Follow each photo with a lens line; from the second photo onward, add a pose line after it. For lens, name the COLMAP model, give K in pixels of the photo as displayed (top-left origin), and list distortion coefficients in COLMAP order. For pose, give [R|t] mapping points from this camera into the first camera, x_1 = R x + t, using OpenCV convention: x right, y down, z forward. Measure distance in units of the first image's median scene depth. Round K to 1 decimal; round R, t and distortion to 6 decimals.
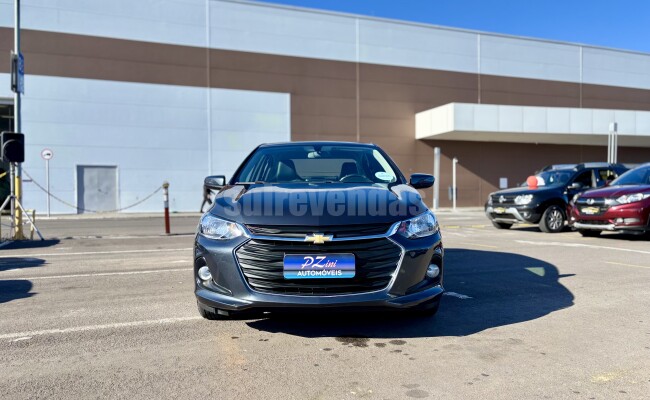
lens RADIAL K [[482.3, 0, 325.9], [0, 482.3, 197.4], [0, 0, 1]] dist [0.057959, -0.073501]
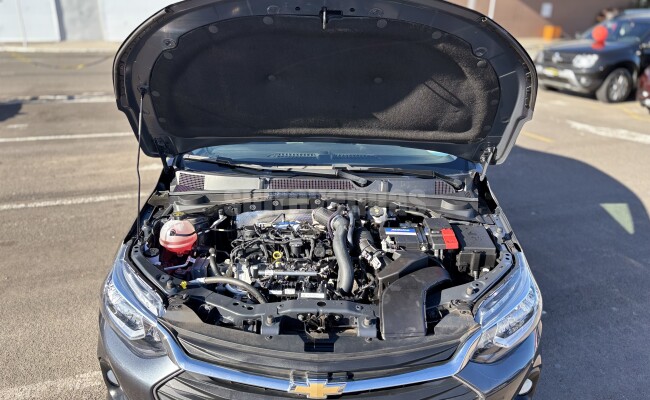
lens RADIAL K [[482.3, 0, 325.9], [0, 482.3, 197.4], [0, 0, 1]] dist [0.057959, -0.073501]
pose [[0.999470, 0.027156, -0.017945, -0.000476], [-0.018707, 0.930396, 0.366078, -0.072101], [0.026637, -0.365549, 0.930411, 0.154083]]
